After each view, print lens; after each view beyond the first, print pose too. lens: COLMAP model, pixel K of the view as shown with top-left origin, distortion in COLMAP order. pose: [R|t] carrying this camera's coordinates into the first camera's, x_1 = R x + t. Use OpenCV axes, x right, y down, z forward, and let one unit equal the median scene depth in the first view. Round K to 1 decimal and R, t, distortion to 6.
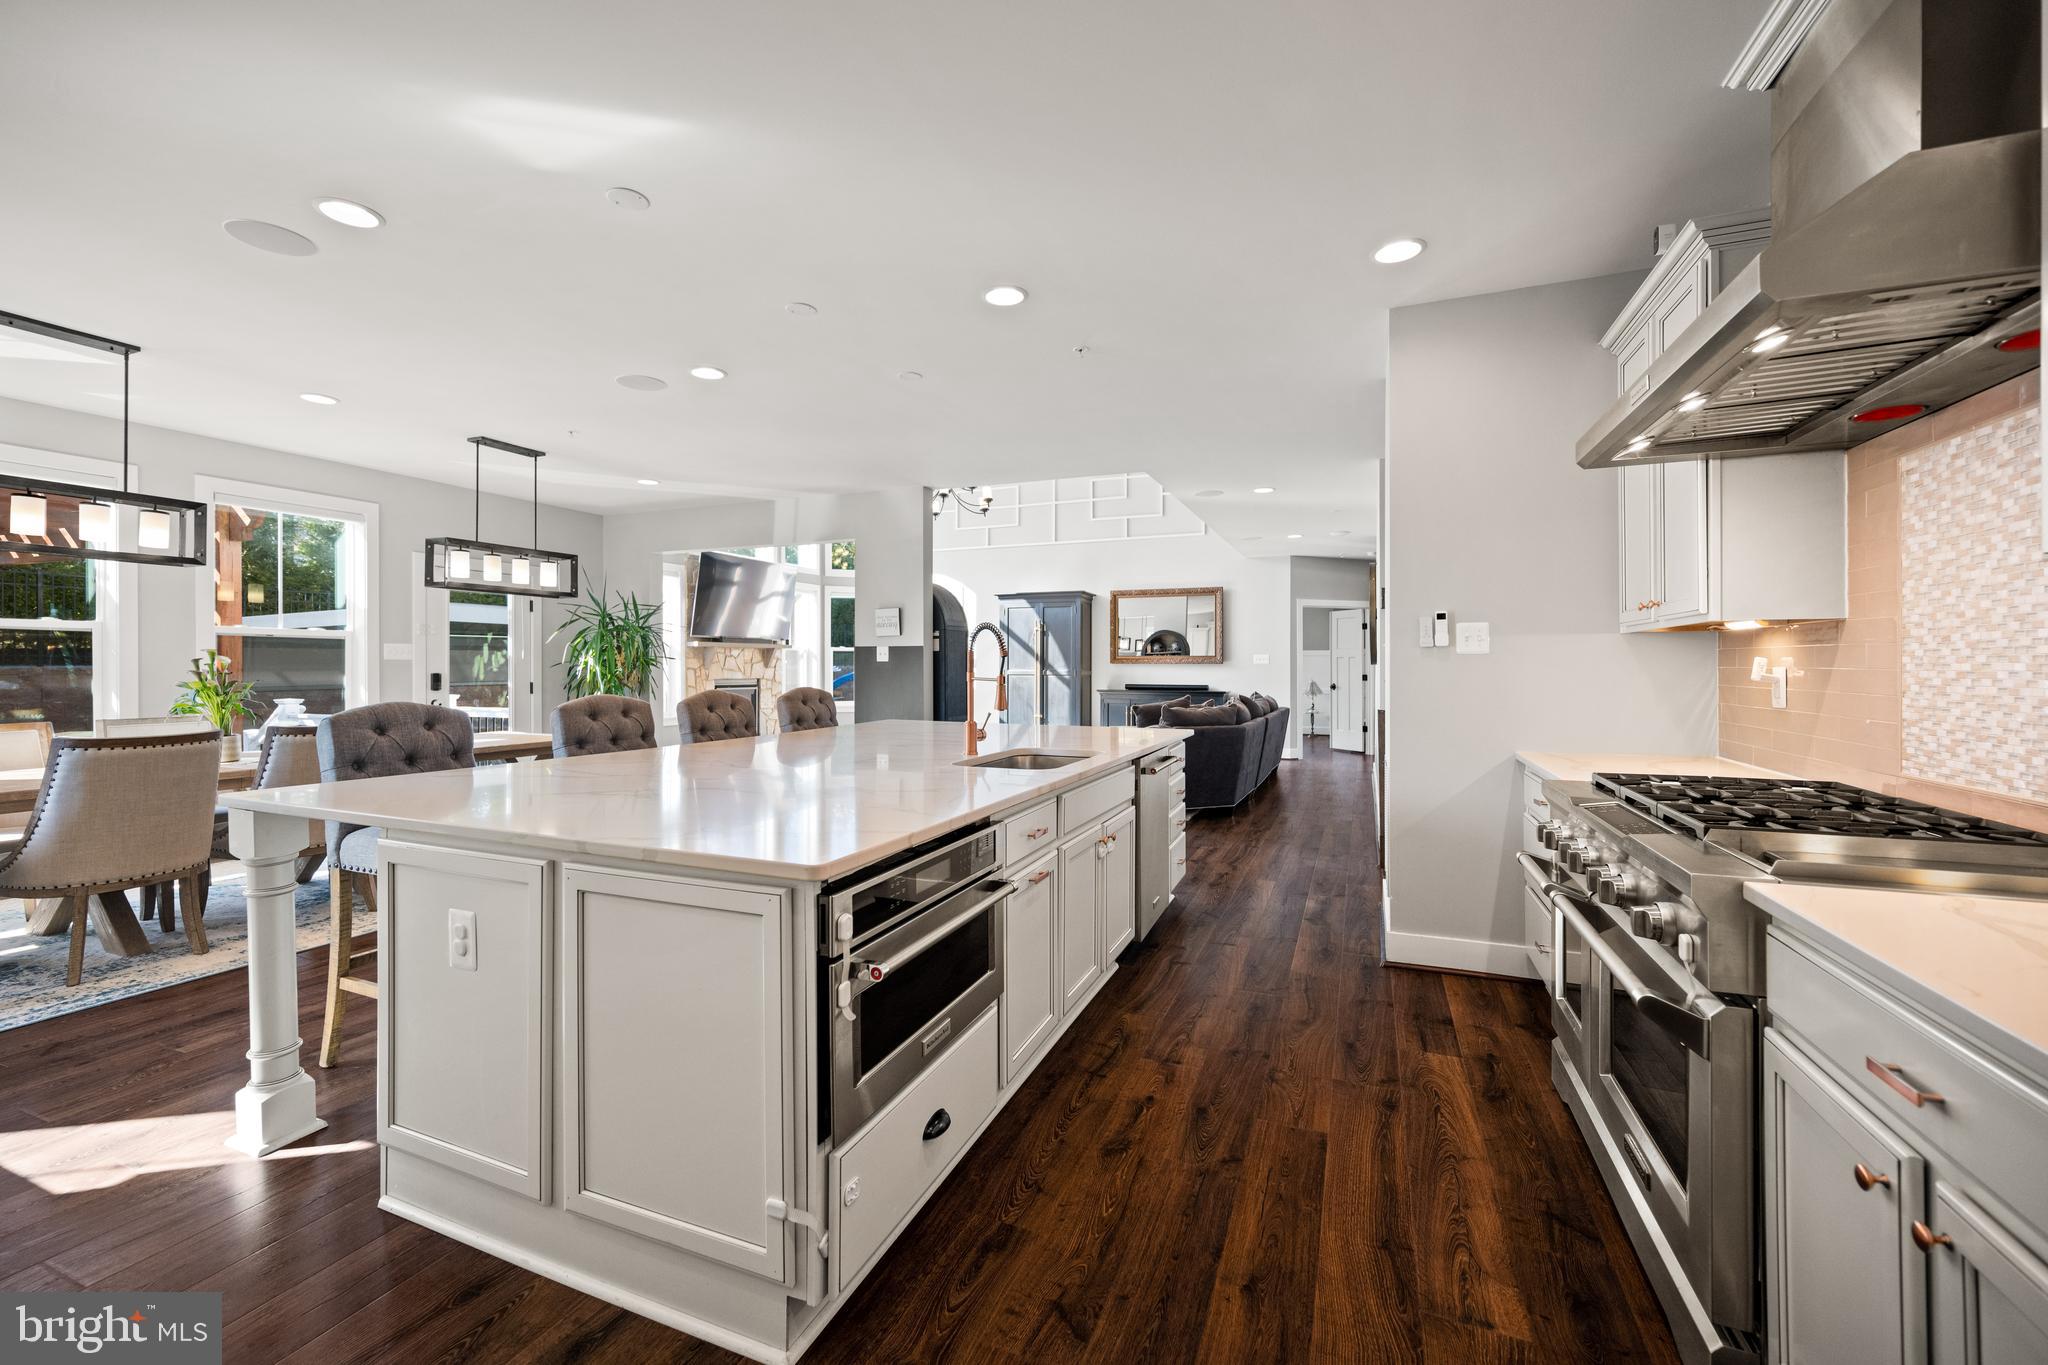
lens RADIAL K [[829.7, 0, 1008.7], [0, 829.7, 663.9], [0, 0, 1]] dist [-0.010285, -0.000058]
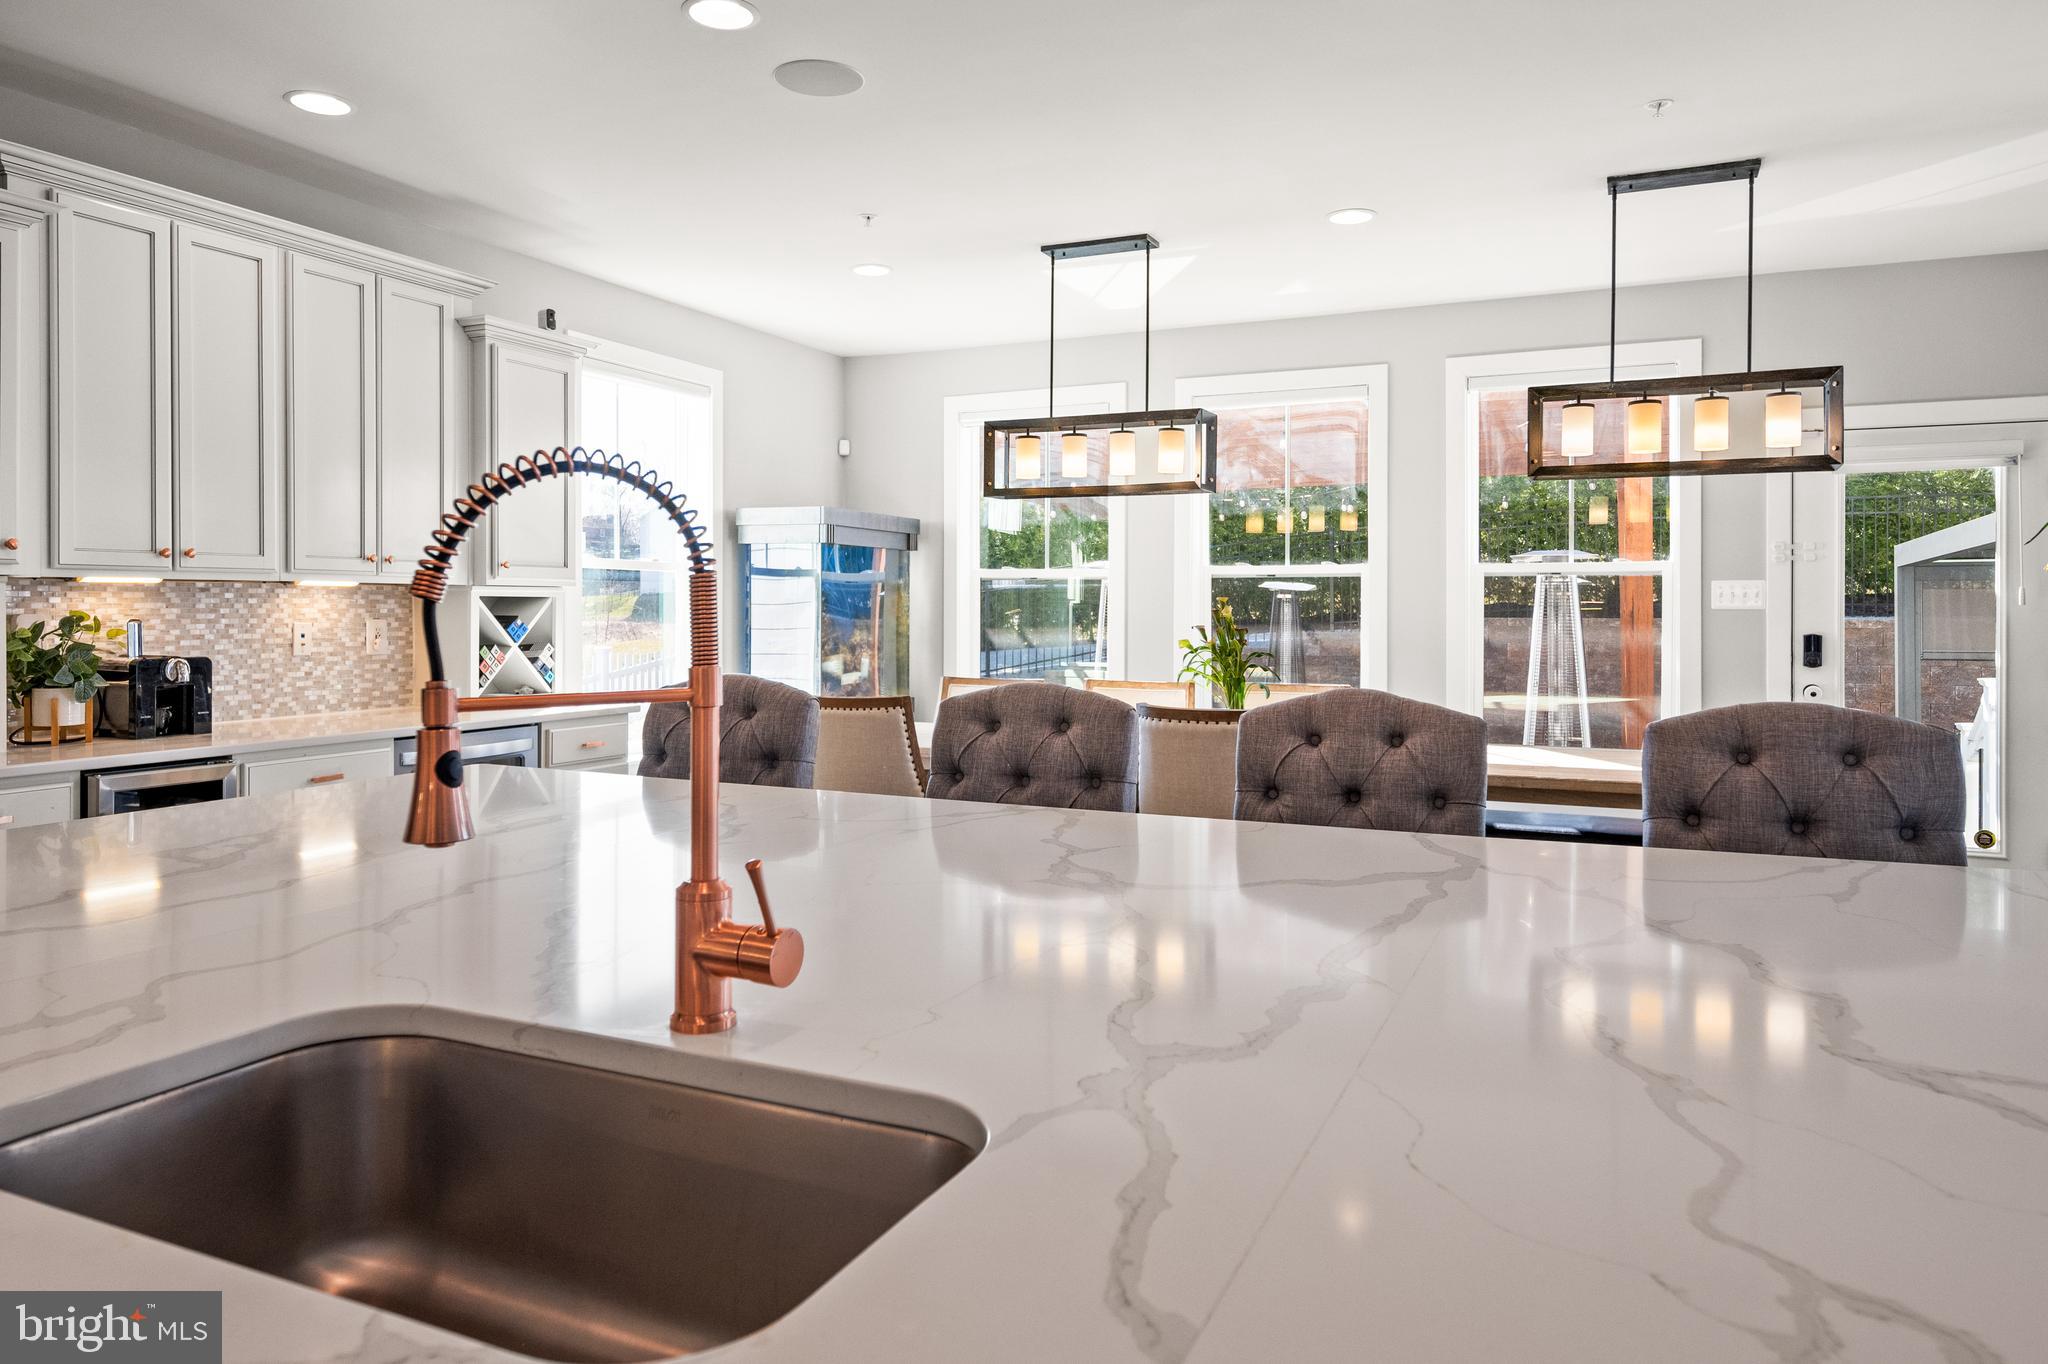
lens RADIAL K [[1310.8, 0, 1035.0], [0, 1310.8, 619.9], [0, 0, 1]] dist [-0.005868, 0.006482]
pose [[-0.018467, 0.005172, -0.999816, 0.247620], [0.000204, 0.999987, 0.005169, -0.004238], [0.999829, -0.000108, -0.018468, 0.859538]]
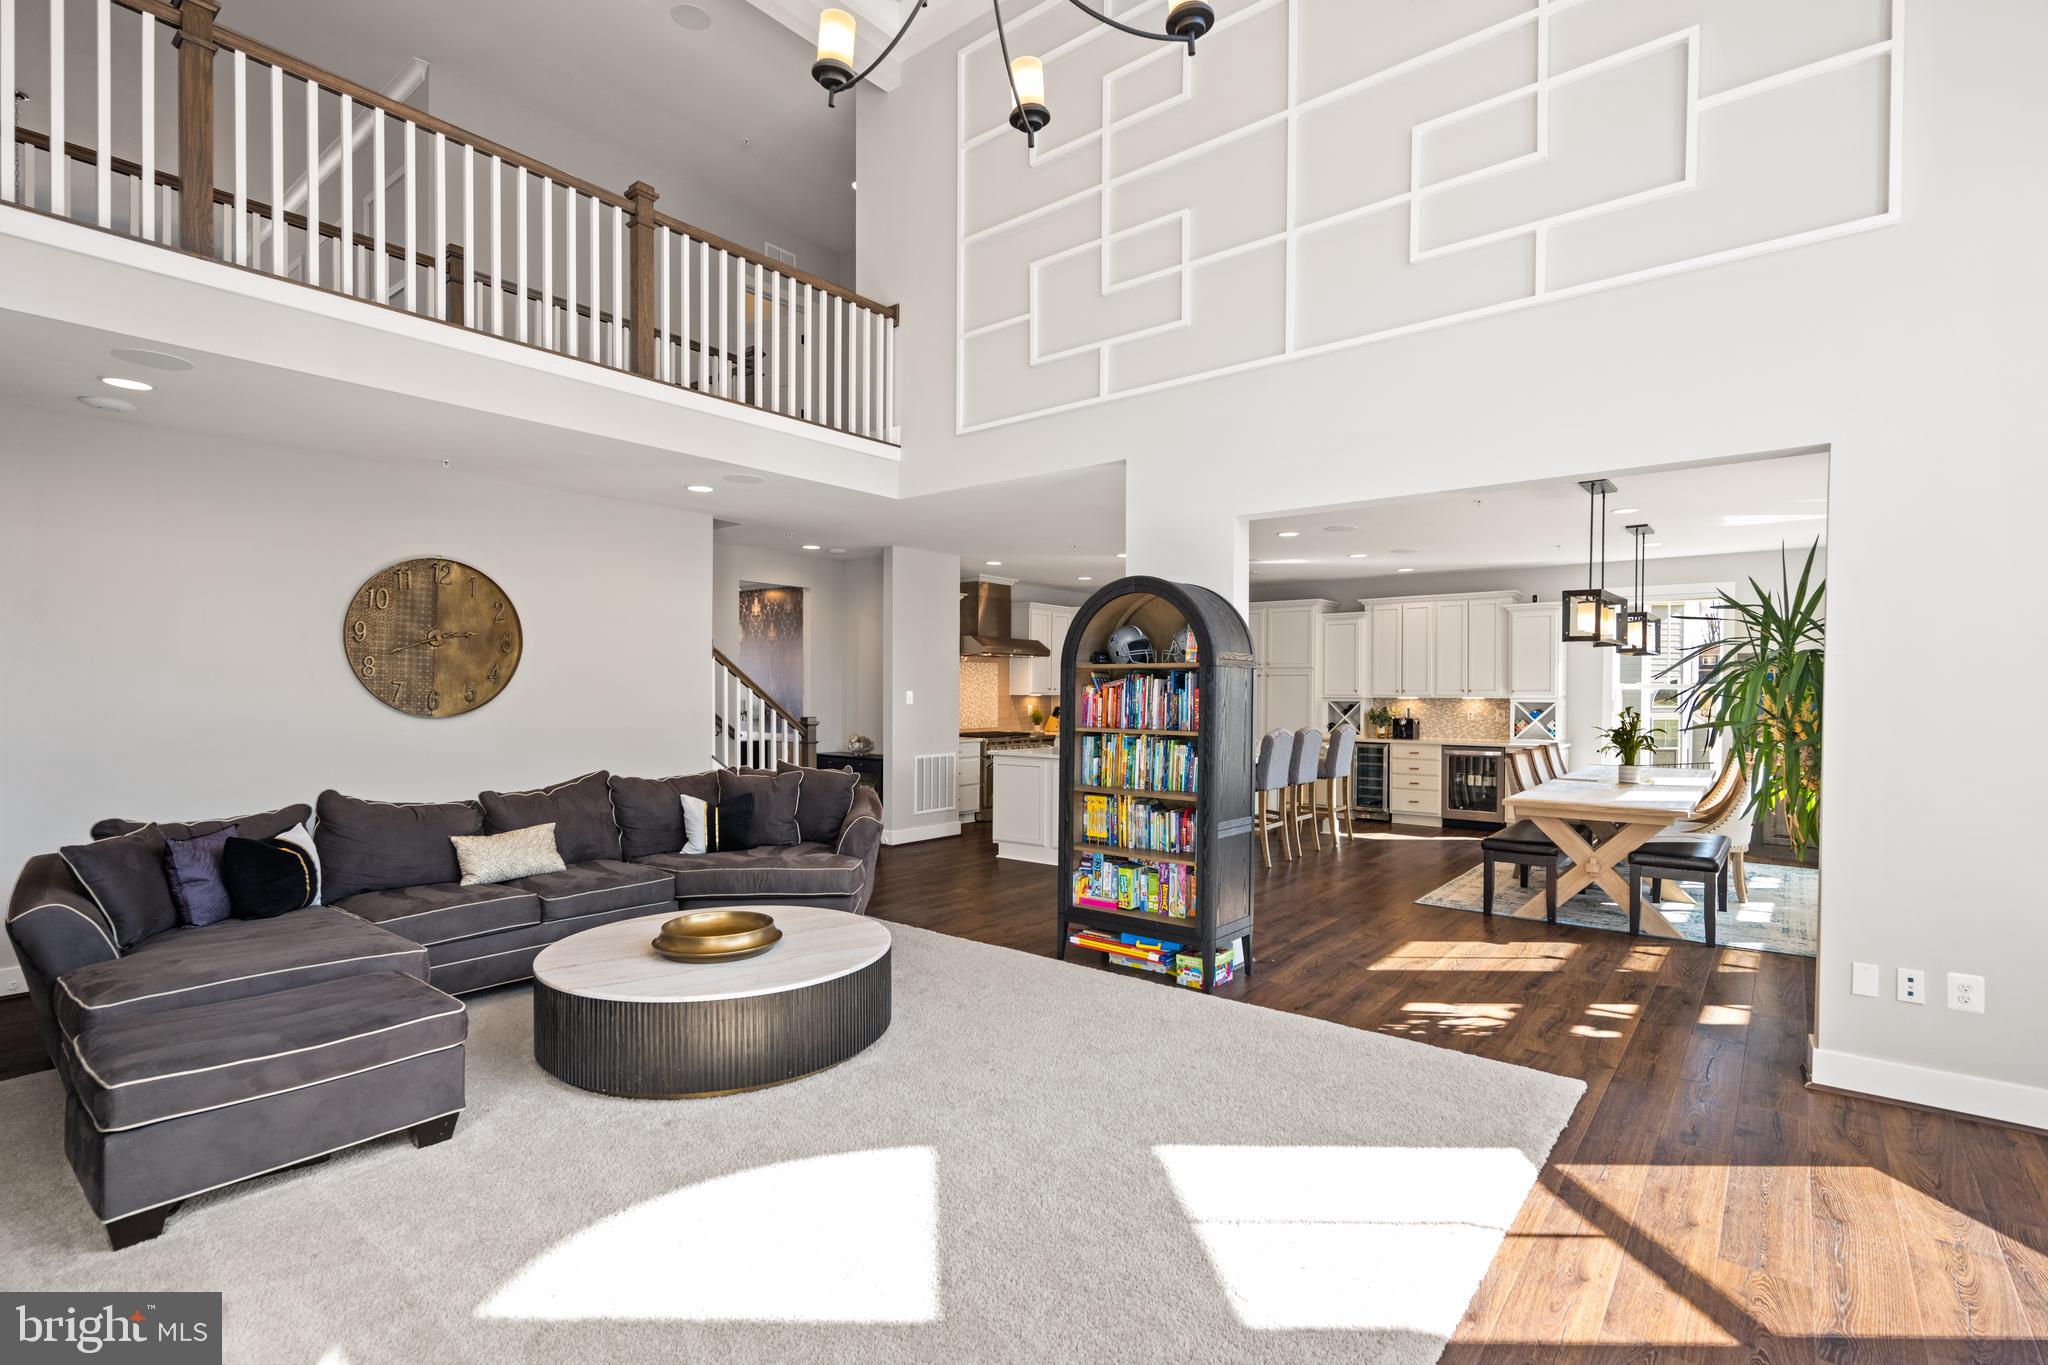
lens RADIAL K [[954.9, 0, 1019.9], [0, 954.9, 700.8], [0, 0, 1]] dist [0.002856, 0.000035]
pose [[-0.961198, -0.007598, 0.275755, -0.382470], [-0.004848, 0.999931, 0.010656, -0.043025], [-0.275817, 0.008905, -0.961169, 3.009125]]
